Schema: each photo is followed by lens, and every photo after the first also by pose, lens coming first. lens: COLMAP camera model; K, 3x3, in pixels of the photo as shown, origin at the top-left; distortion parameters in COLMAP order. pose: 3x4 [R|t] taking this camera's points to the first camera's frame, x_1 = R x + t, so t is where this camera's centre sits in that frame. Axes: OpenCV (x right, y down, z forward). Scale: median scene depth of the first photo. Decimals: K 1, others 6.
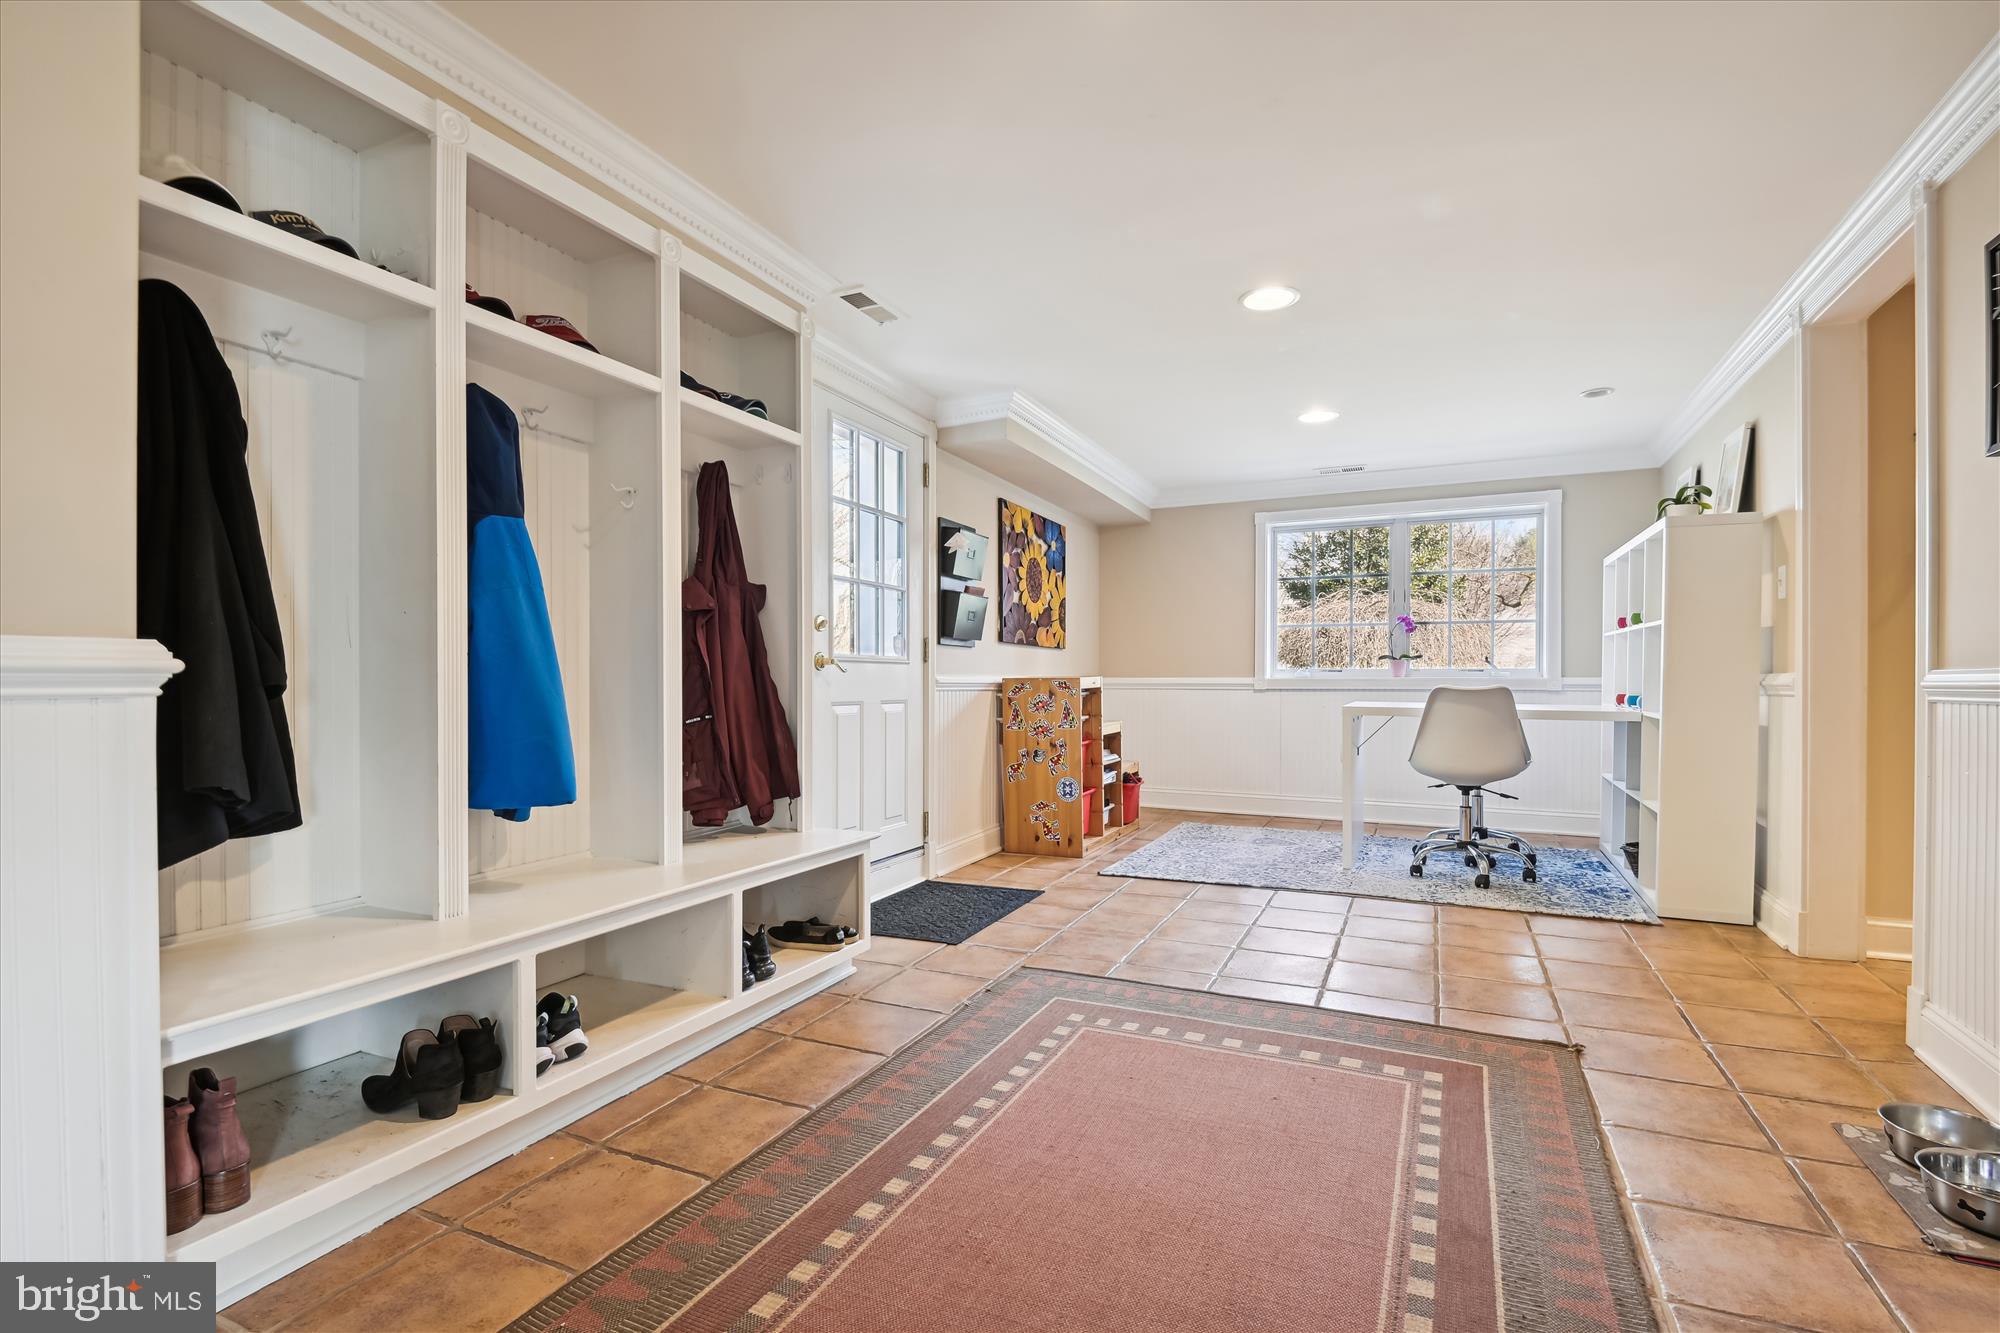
lens RADIAL K [[930.6, 0, 1000.1], [0, 930.6, 673.9], [0, 0, 1]] dist [-0.008842, -0.003046]
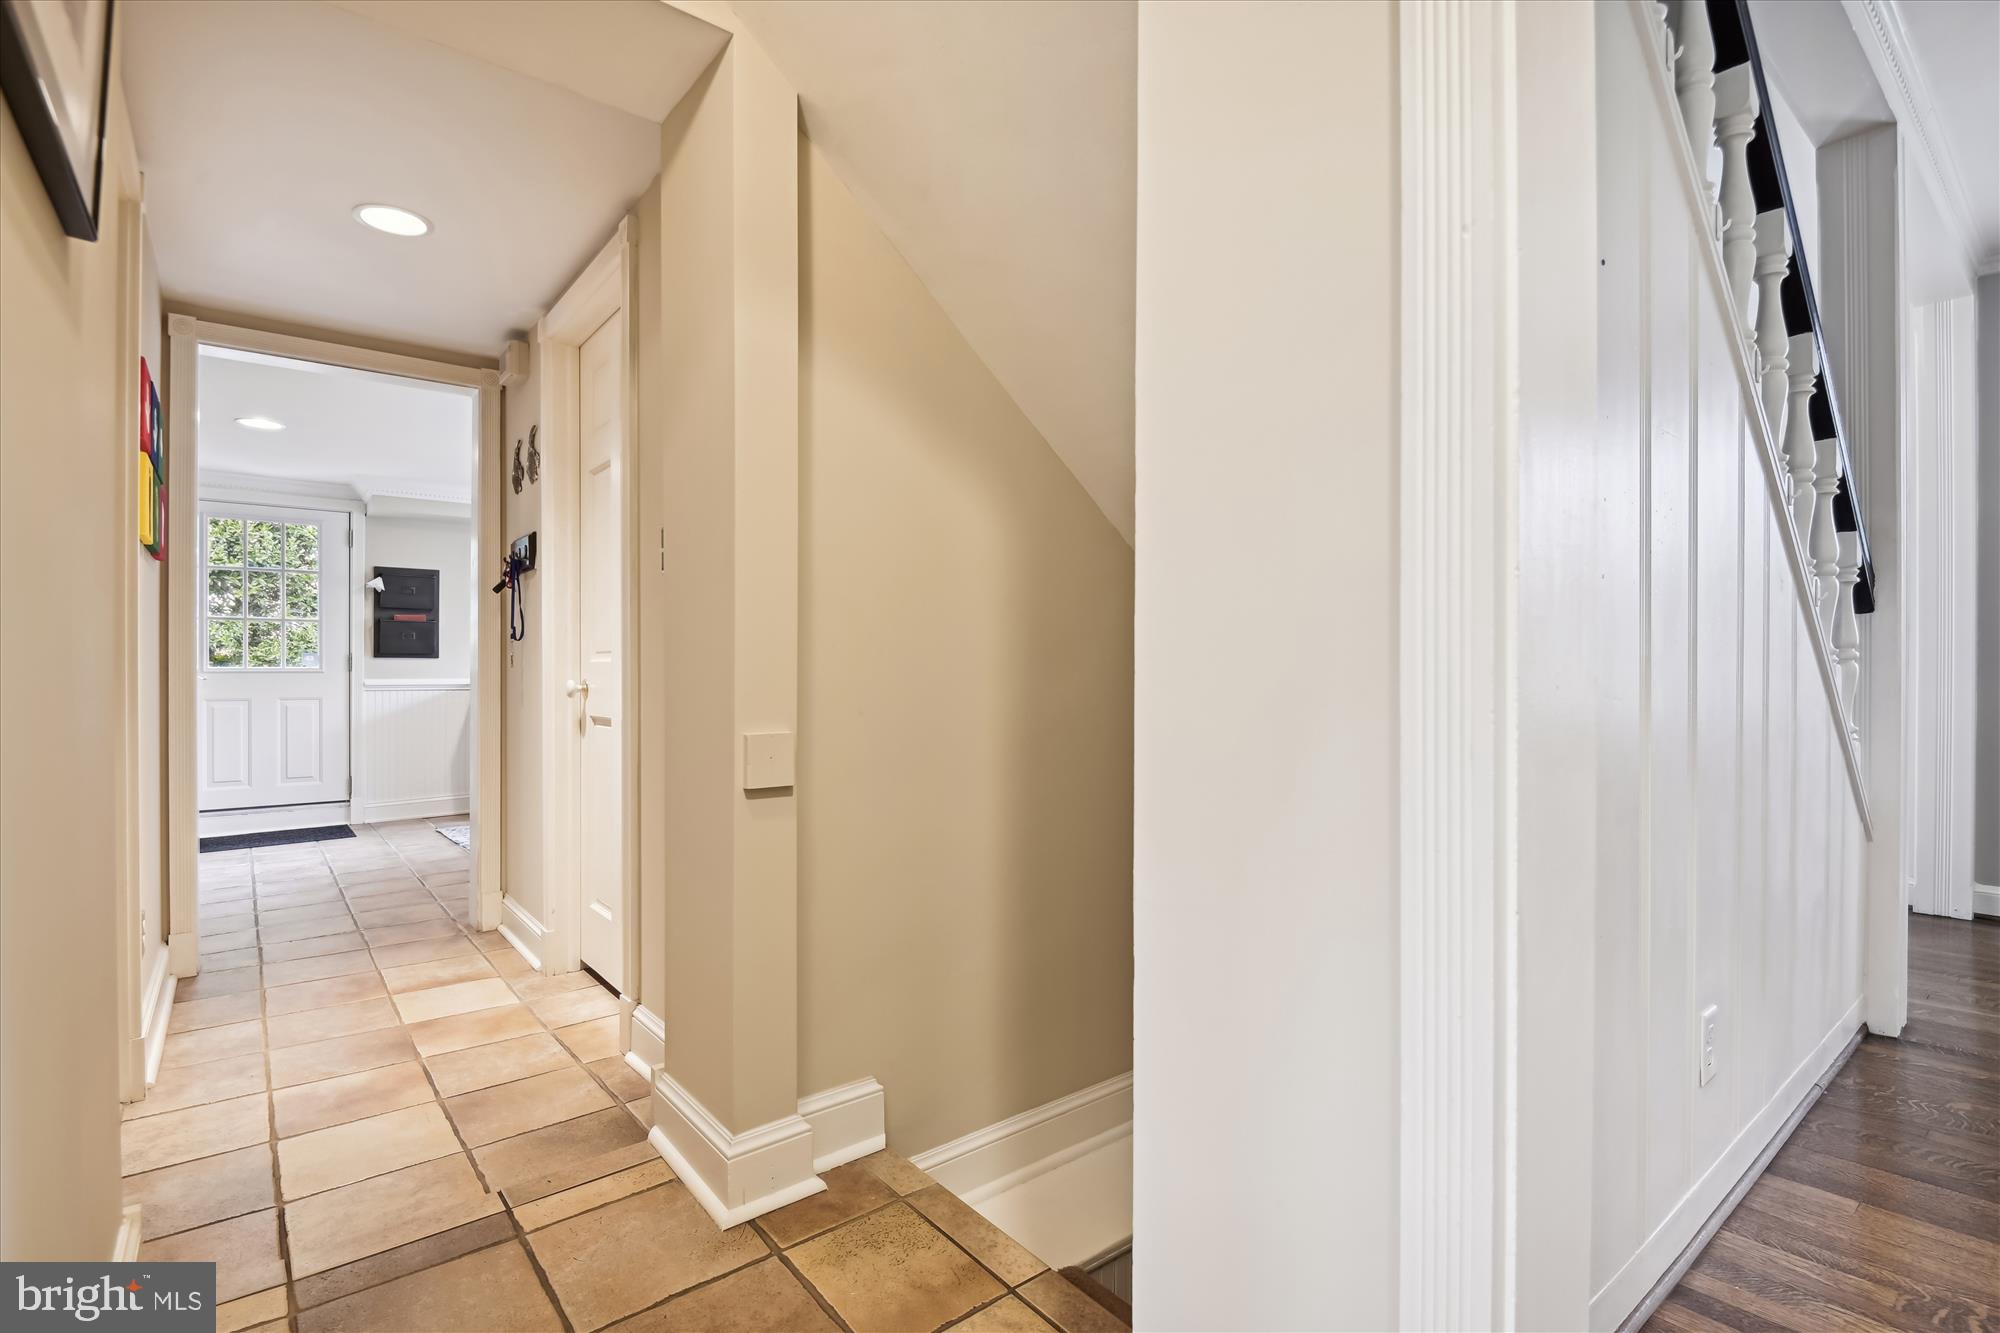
lens RADIAL K [[930.6, 0, 999.9], [0, 930.6, 666.9], [0, 0, 1]] dist [-0.008842, -0.003046]
pose [[0.902257, 0.003888, -0.431182, 1.418138], [0.001317, 0.999930, 0.011772, -0.035166], [0.431197, -0.011190, 0.902188, 0.156239]]
